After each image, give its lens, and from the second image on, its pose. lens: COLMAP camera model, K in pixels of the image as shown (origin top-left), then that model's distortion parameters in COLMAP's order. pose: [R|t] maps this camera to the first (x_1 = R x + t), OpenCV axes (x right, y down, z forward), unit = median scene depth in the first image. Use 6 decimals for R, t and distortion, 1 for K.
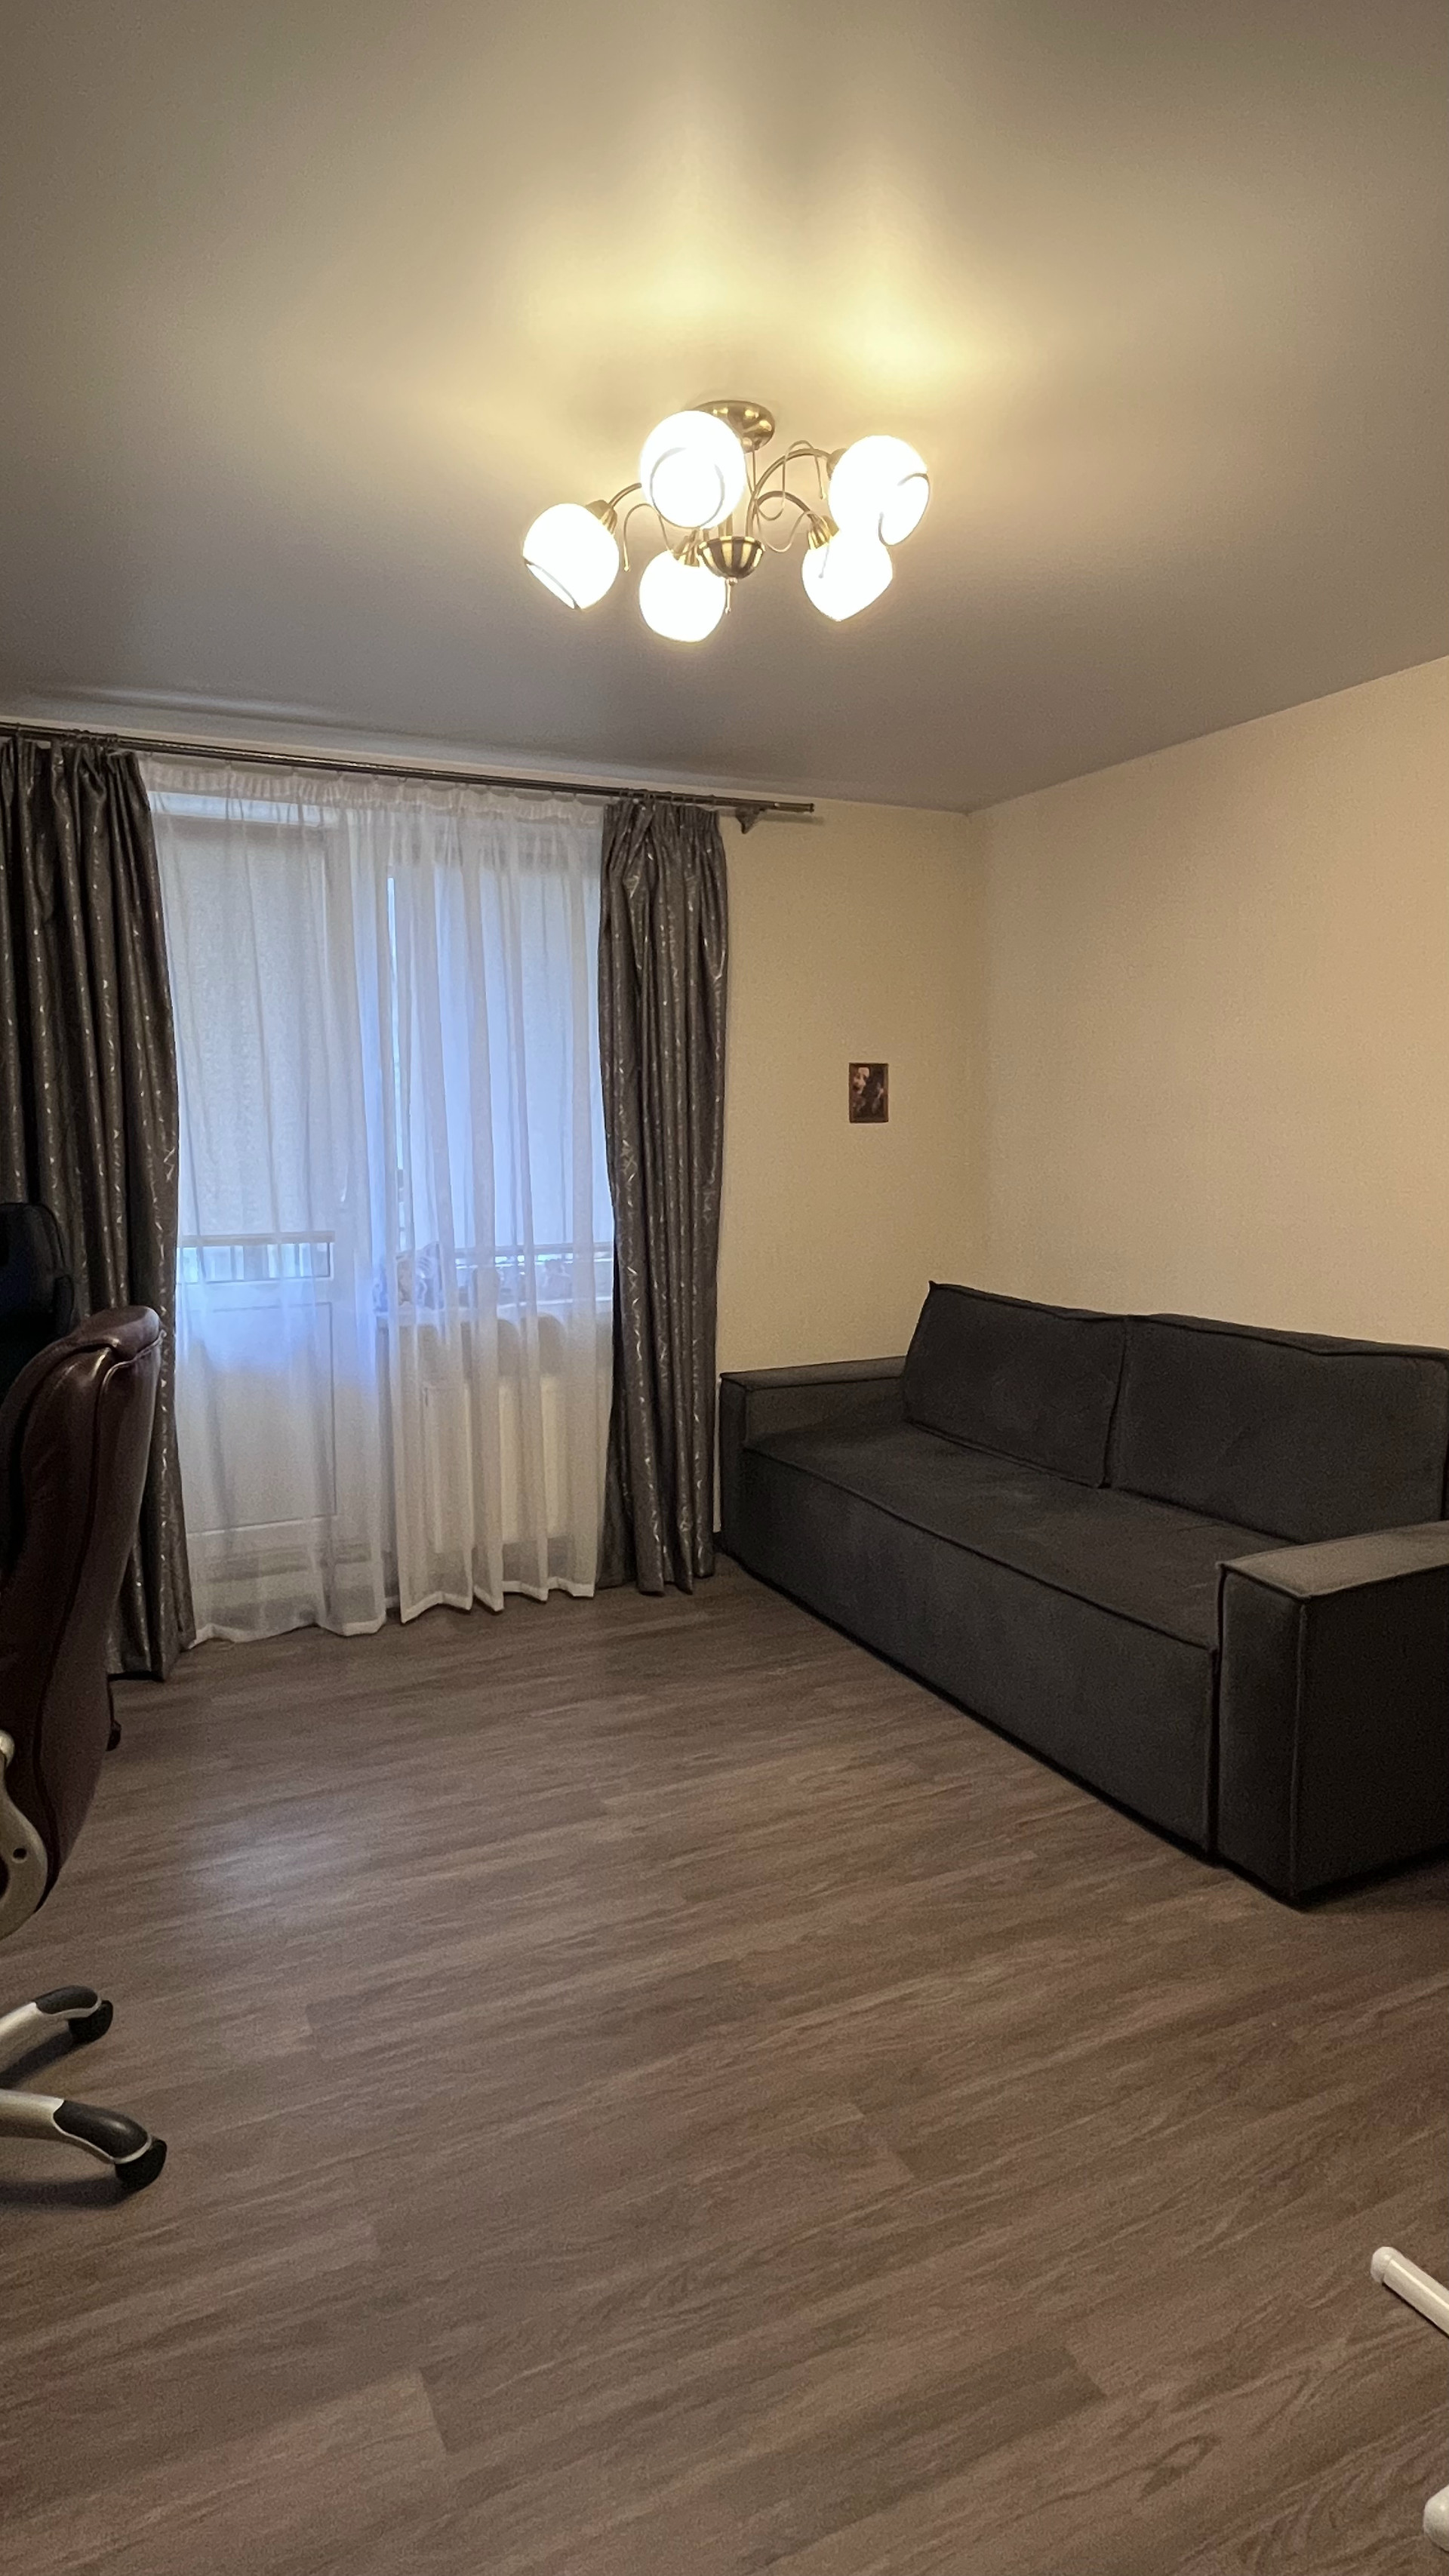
lens RADIAL K [[1422.6, 0, 727.1], [0, 1422.6, 1278.2], [0, 0, 1]] dist [-0.007903, -0.000666]
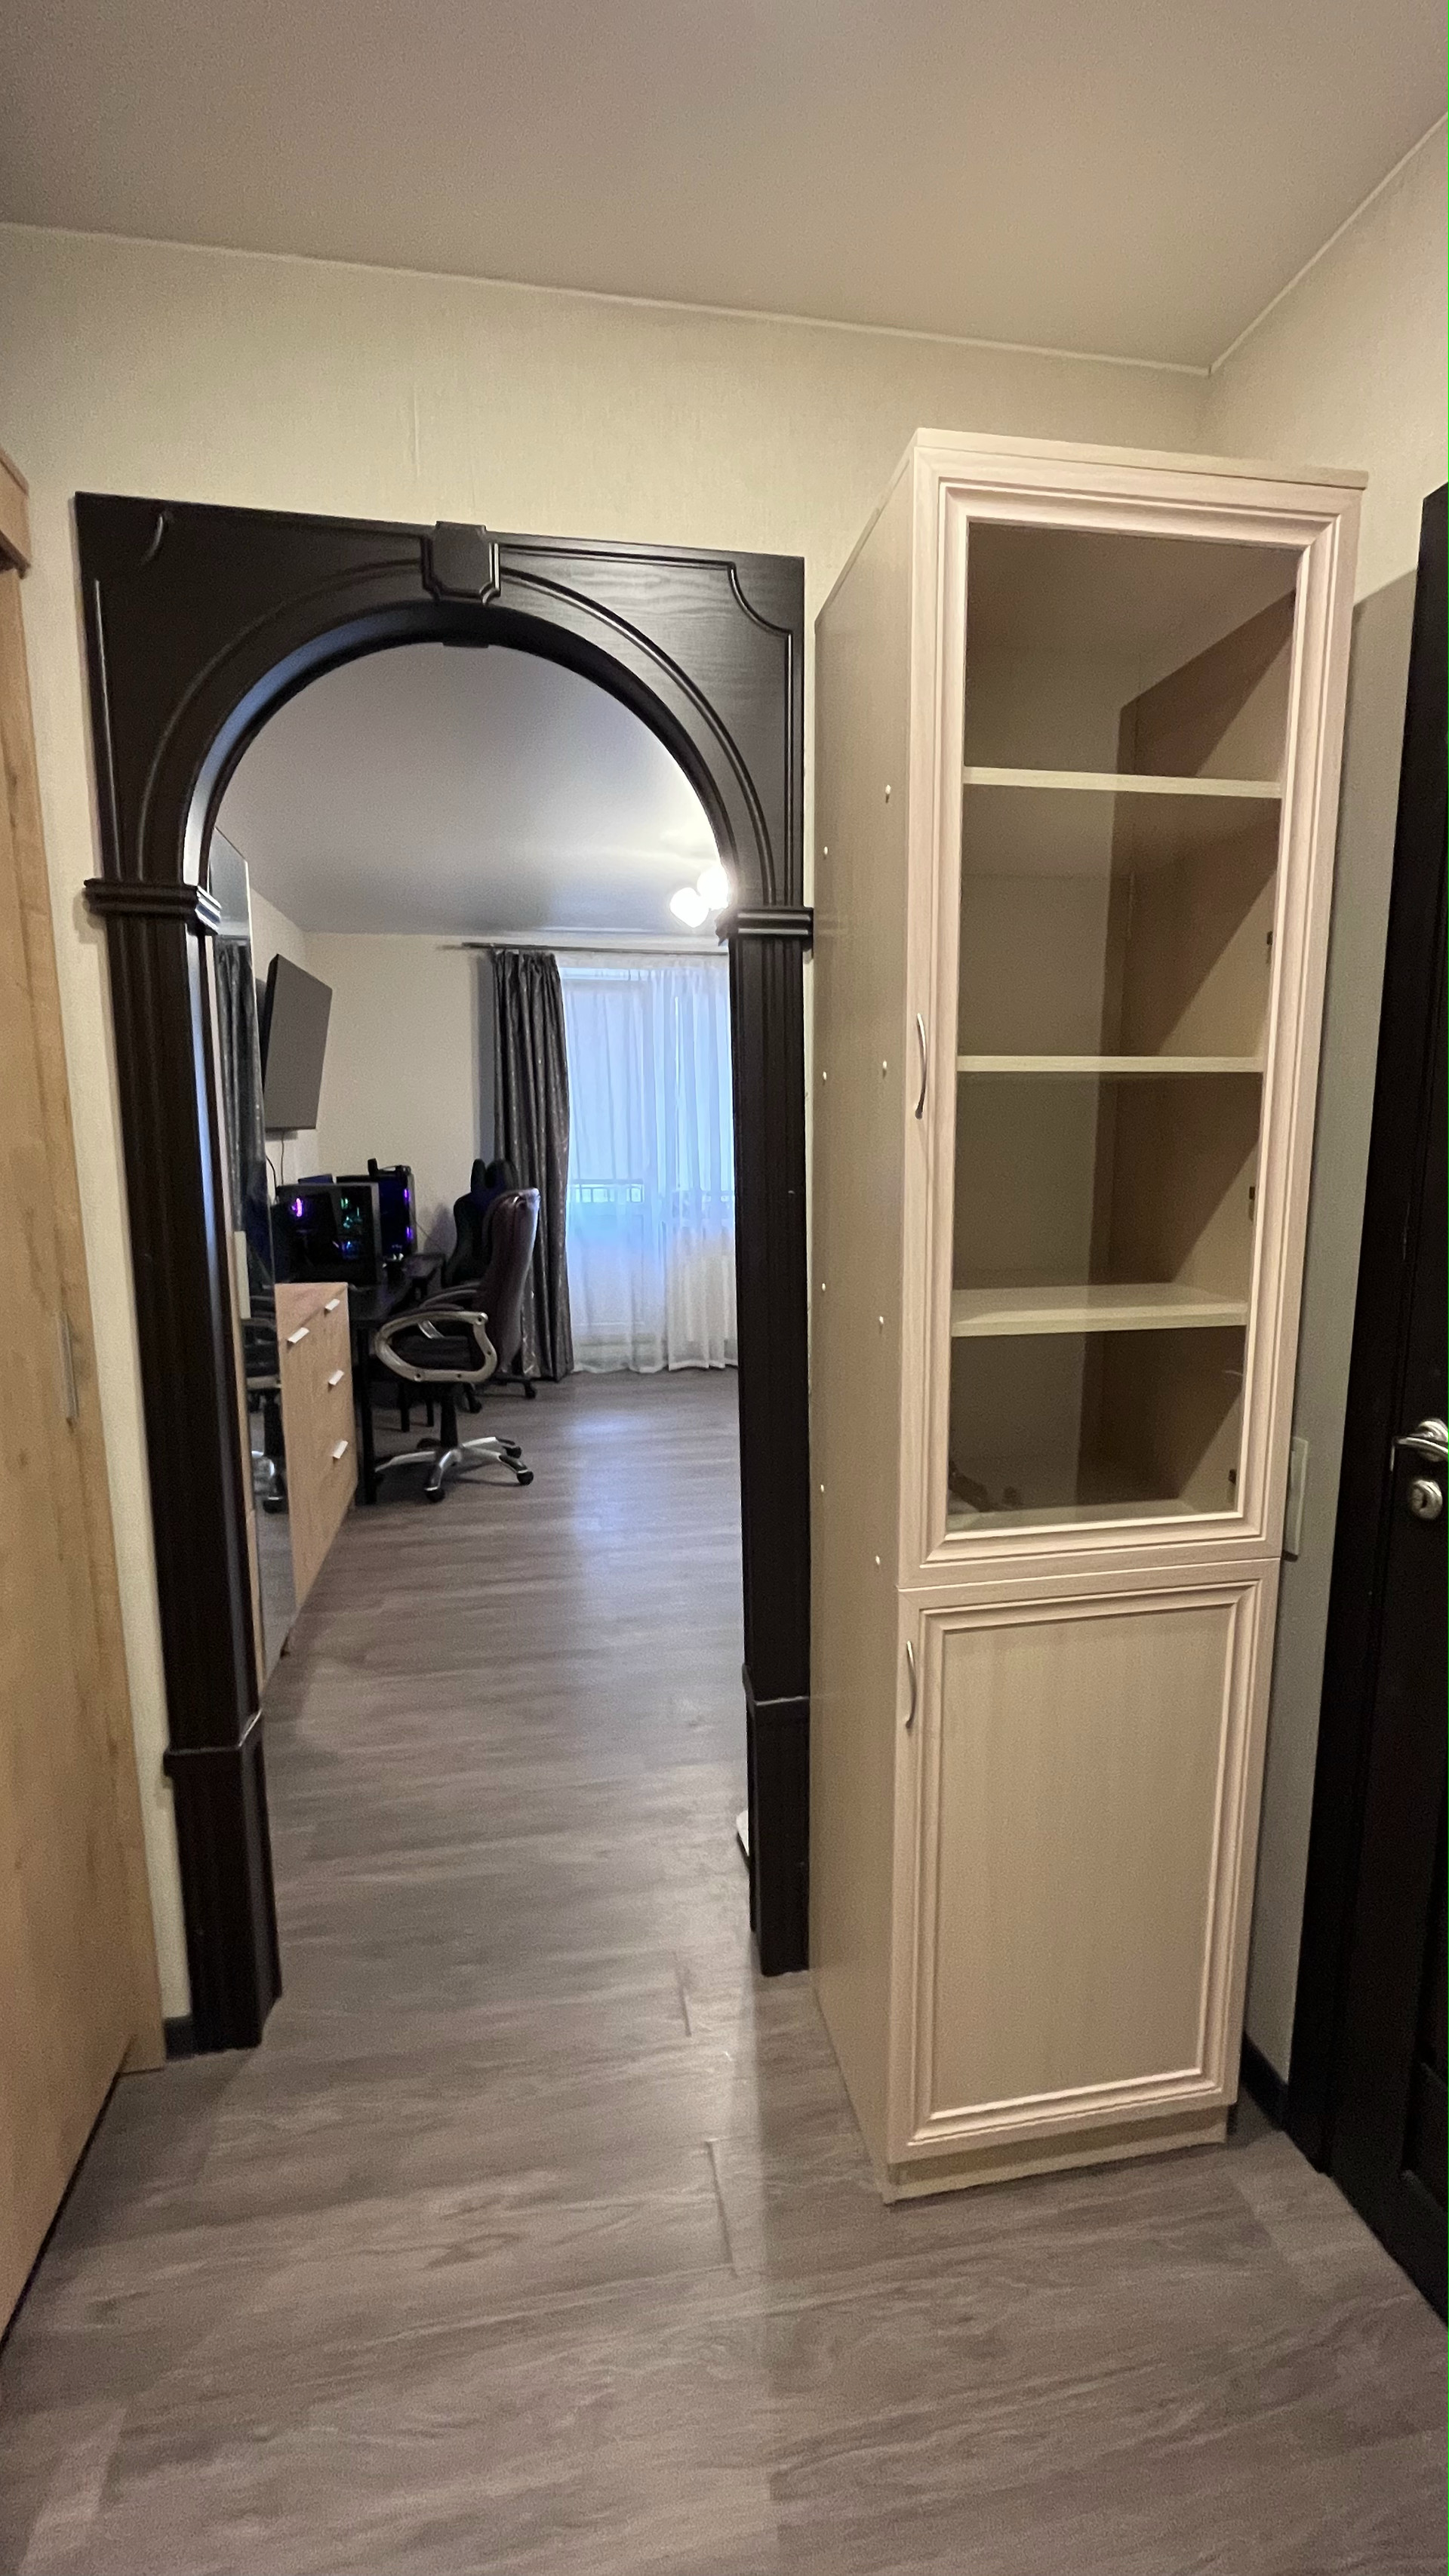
lens RADIAL K [[1118.8, 0, 734.7], [0, 1118.8, 1321.3], [0, 0, 1]] dist [-0.002461, -0.000224]
pose [[0.962594, 0.048472, -0.266578, 0.326668], [-0.032547, 0.997429, 0.063839, 0.072272], [0.268987, -0.052774, 0.961697, -0.590841]]
